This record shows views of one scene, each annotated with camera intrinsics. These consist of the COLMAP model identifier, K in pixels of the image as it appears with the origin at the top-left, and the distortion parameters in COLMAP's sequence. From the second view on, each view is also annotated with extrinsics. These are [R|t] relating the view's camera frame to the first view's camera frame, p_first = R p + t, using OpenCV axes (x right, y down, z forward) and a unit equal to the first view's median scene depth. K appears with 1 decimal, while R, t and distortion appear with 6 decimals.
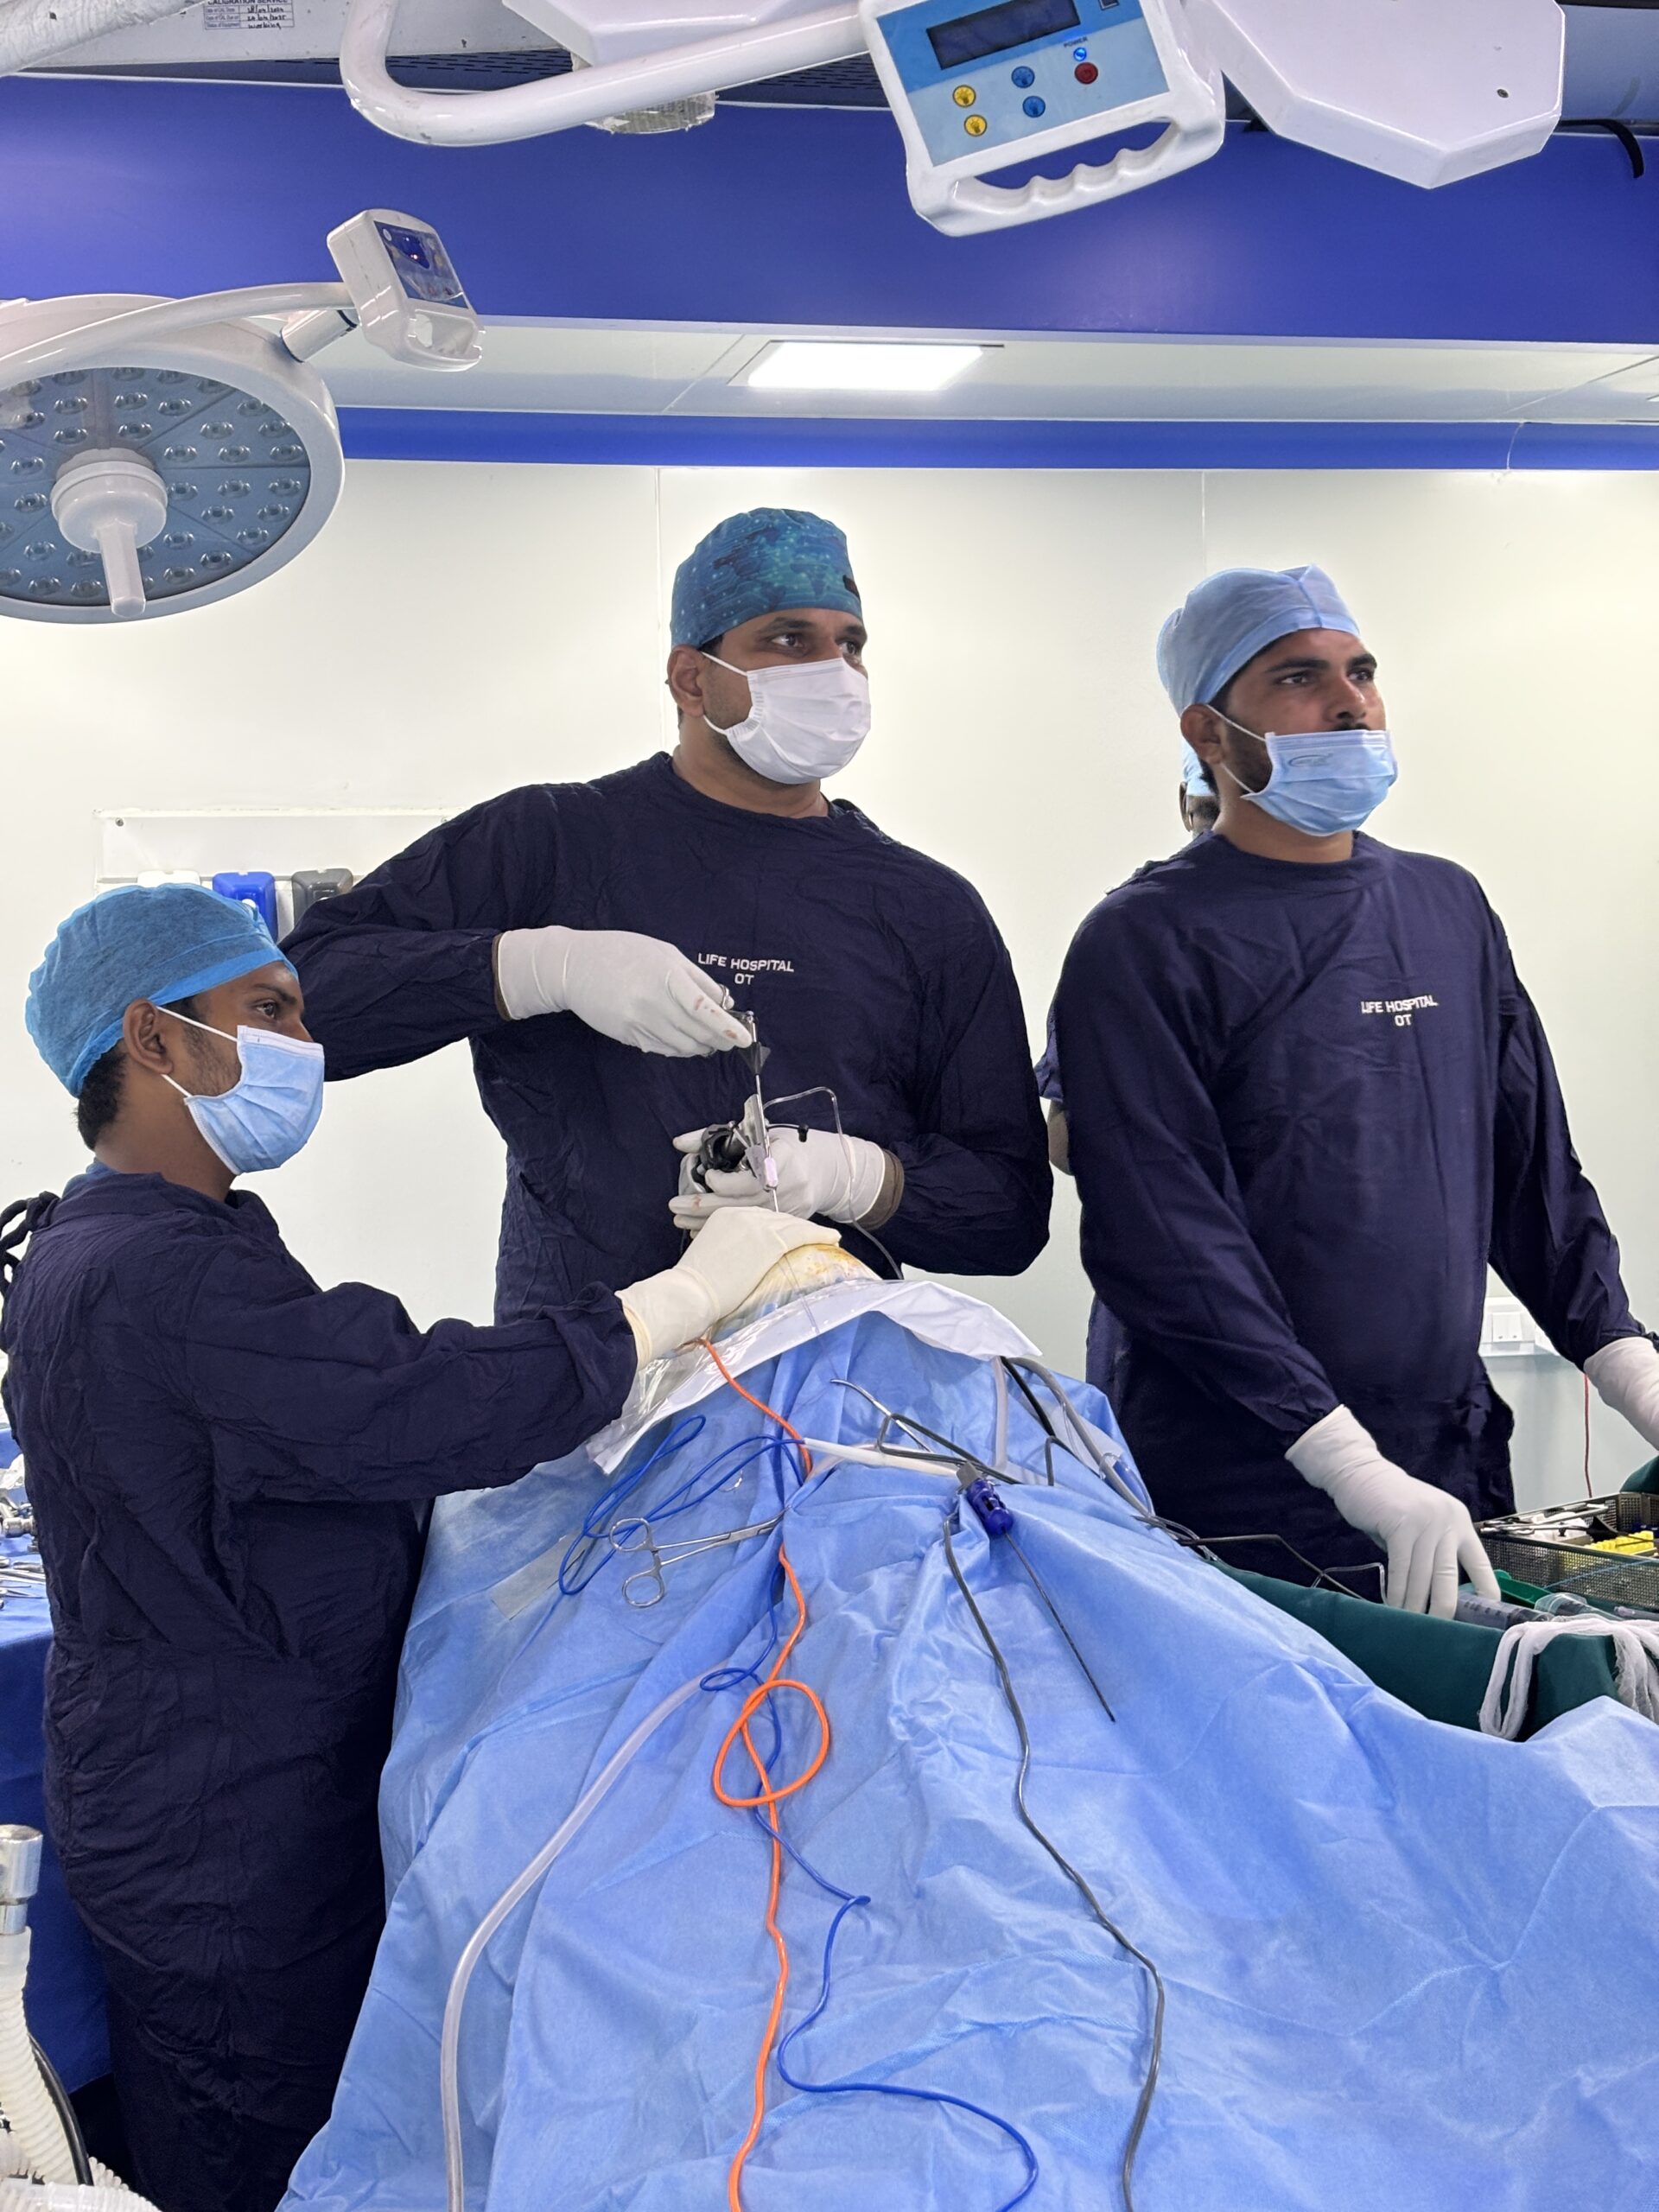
lens RADIAL K [[3334.5, 0, 869.5], [0, 3334.5, 1071.4], [0, 0, 1]] dist [0.011228, 0.113677]
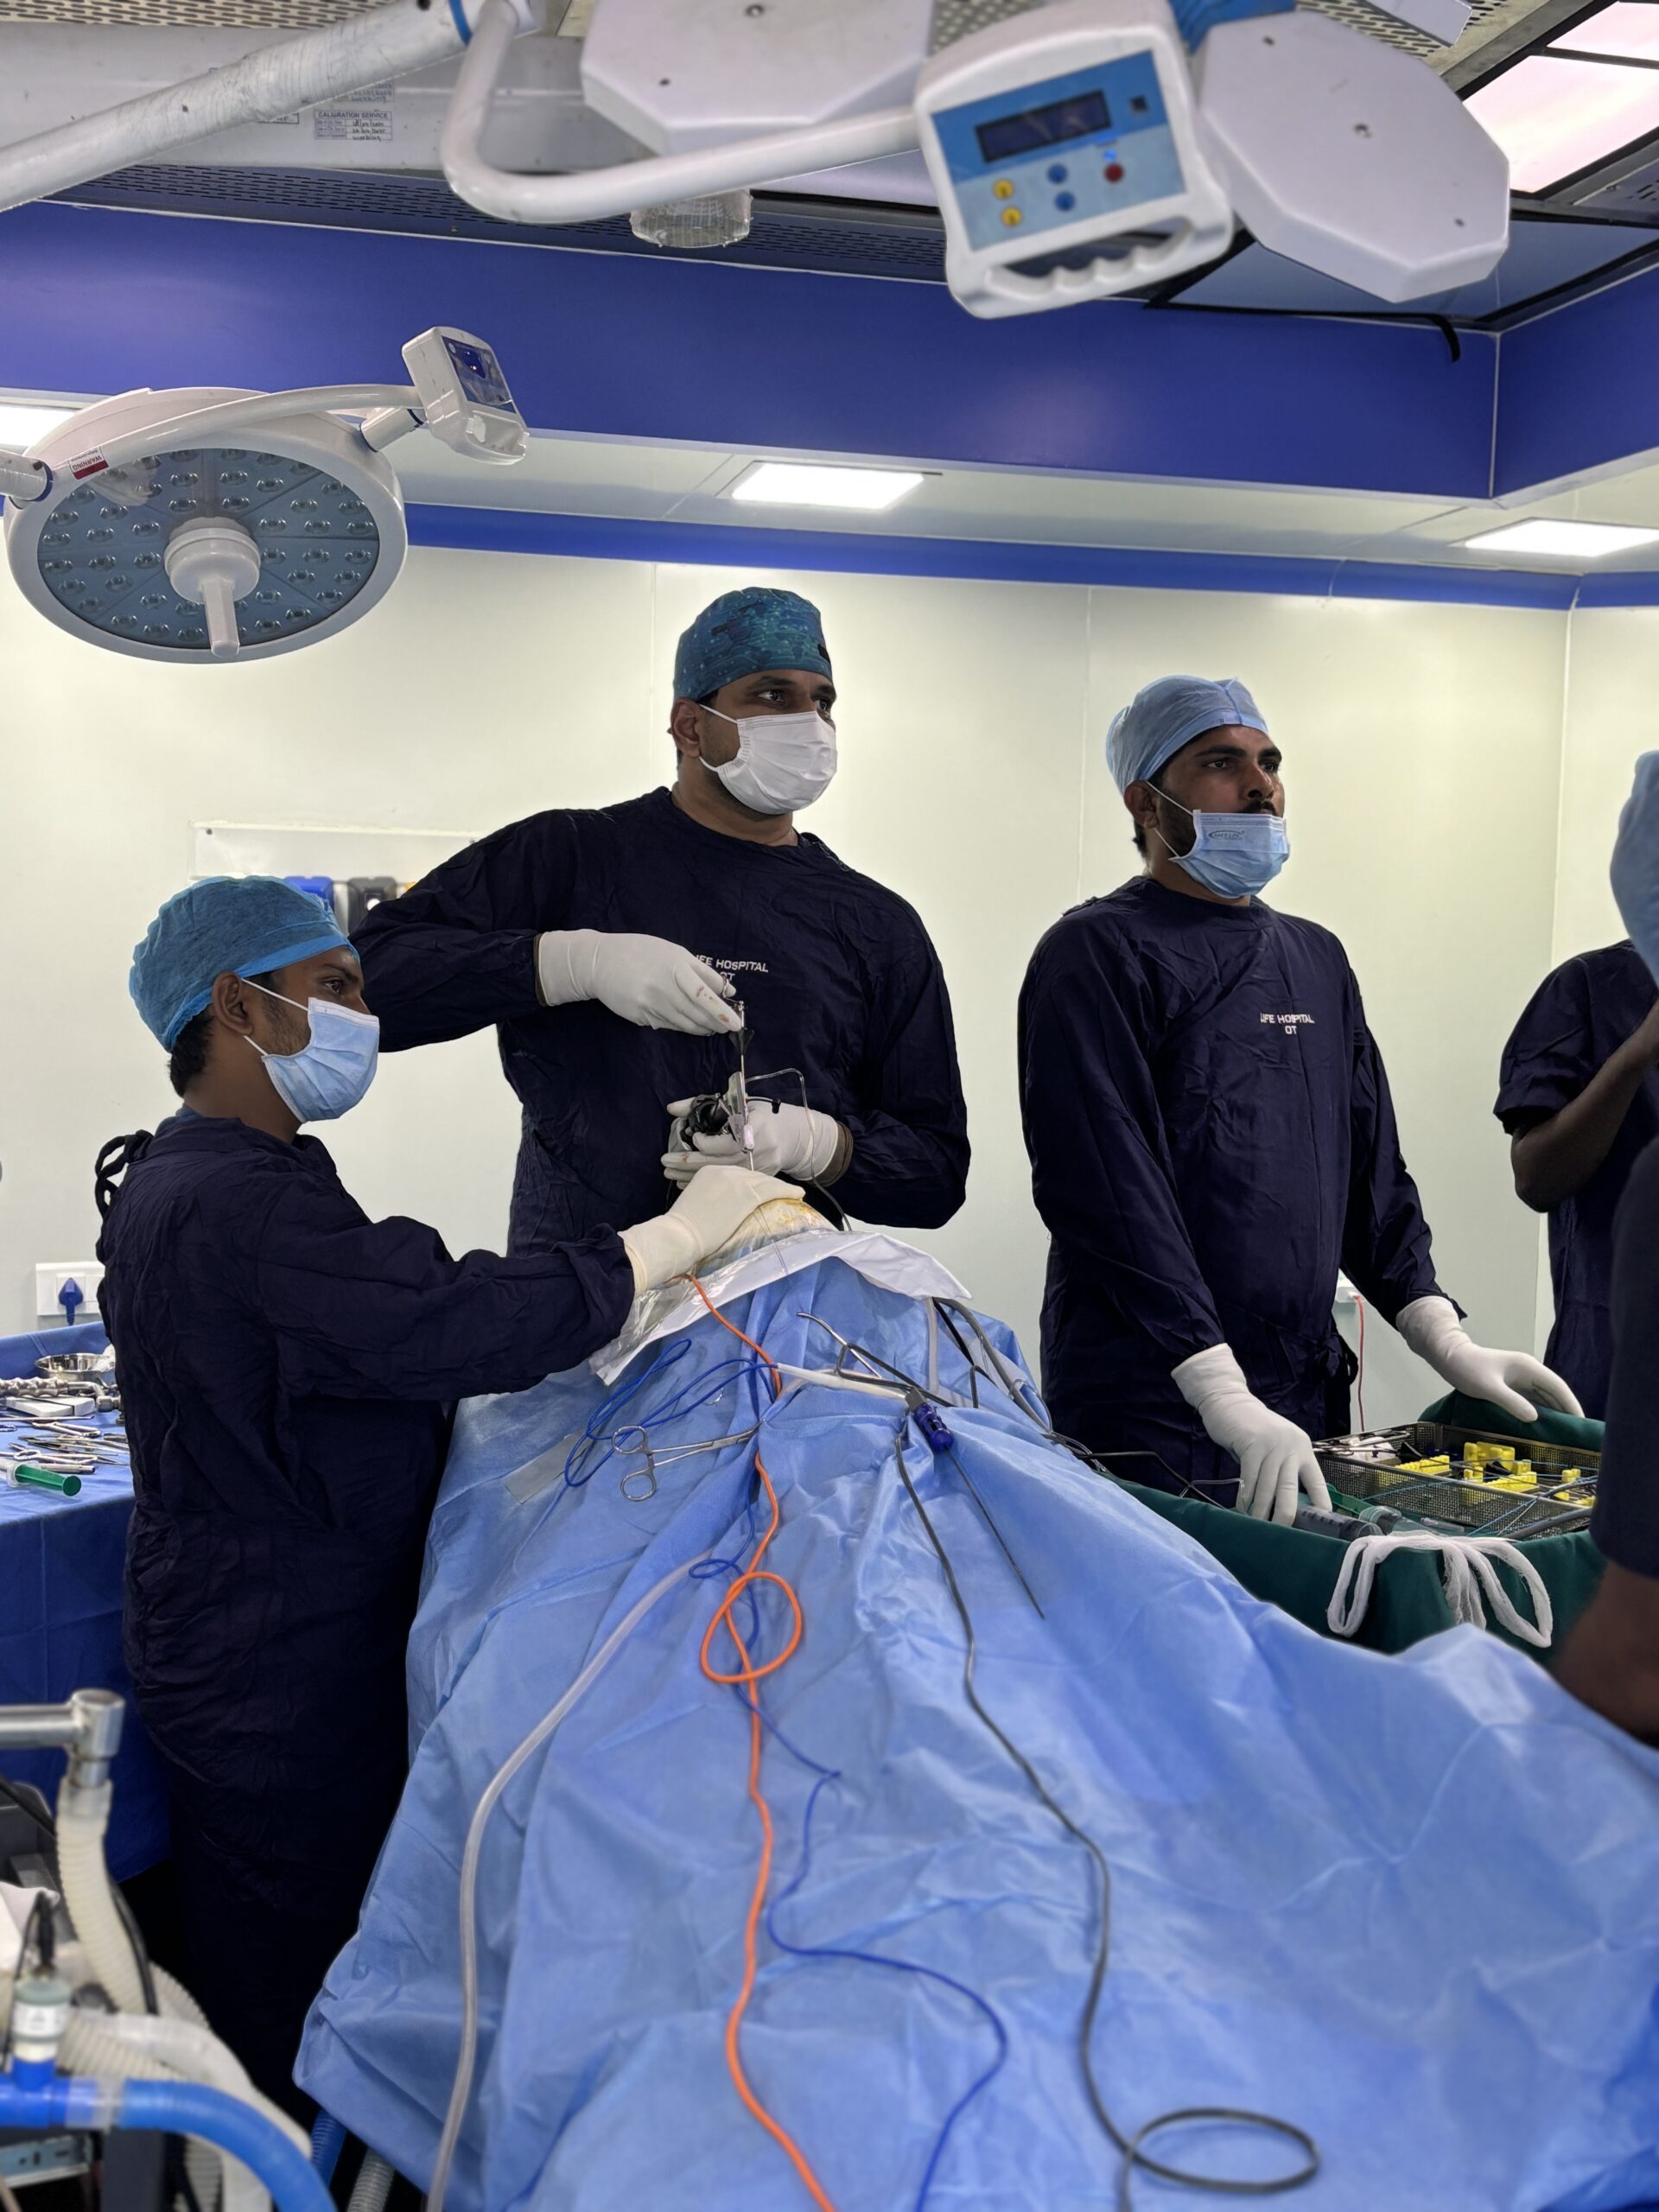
lens RADIAL K [[2522.5, 0, 828.0], [0, 2522.5, 1107.3], [0, 0, 1]] dist [0.020753, -0.014429]
pose [[0.998940, 0.038597, 0.025079, -0.026095], [-0.039086, 0.999049, 0.019326, 0.000928], [-0.024309, -0.020286, 0.999499, 0.096909]]
